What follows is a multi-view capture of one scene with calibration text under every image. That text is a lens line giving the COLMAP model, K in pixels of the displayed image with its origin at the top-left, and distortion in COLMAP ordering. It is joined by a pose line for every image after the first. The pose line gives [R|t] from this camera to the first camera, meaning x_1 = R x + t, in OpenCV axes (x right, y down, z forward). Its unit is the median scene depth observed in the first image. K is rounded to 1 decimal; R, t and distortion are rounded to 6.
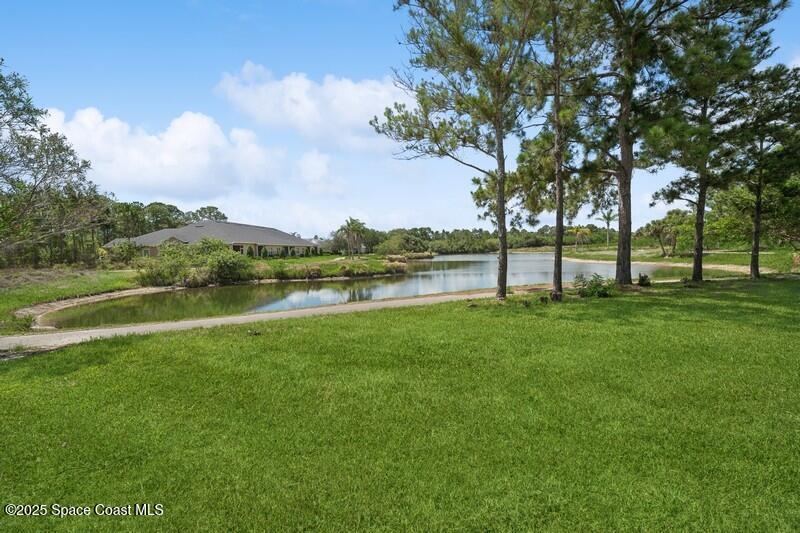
lens RADIAL K [[348.8, 0, 397.6], [0, 348.8, 272.4], [0, 0, 1]] dist [-0.011638, 0.000160]
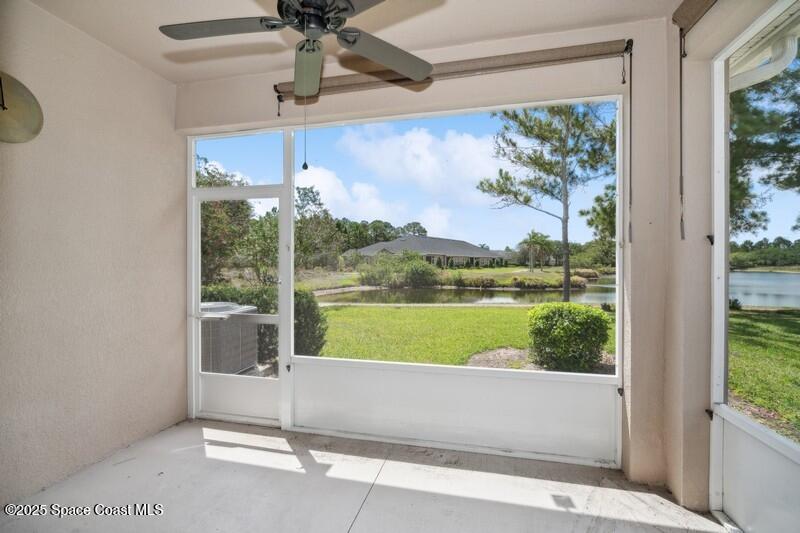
lens RADIAL K [[348.8, 0, 402.9], [0, 348.8, 267.4], [0, 0, 1]] dist [-0.011638, 0.000160]
pose [[0.862144, 0.034069, -0.505516, 0.086165], [-0.055955, 0.998036, -0.028167, -0.000131], [0.503563, 0.052570, 0.862357, -0.100400]]
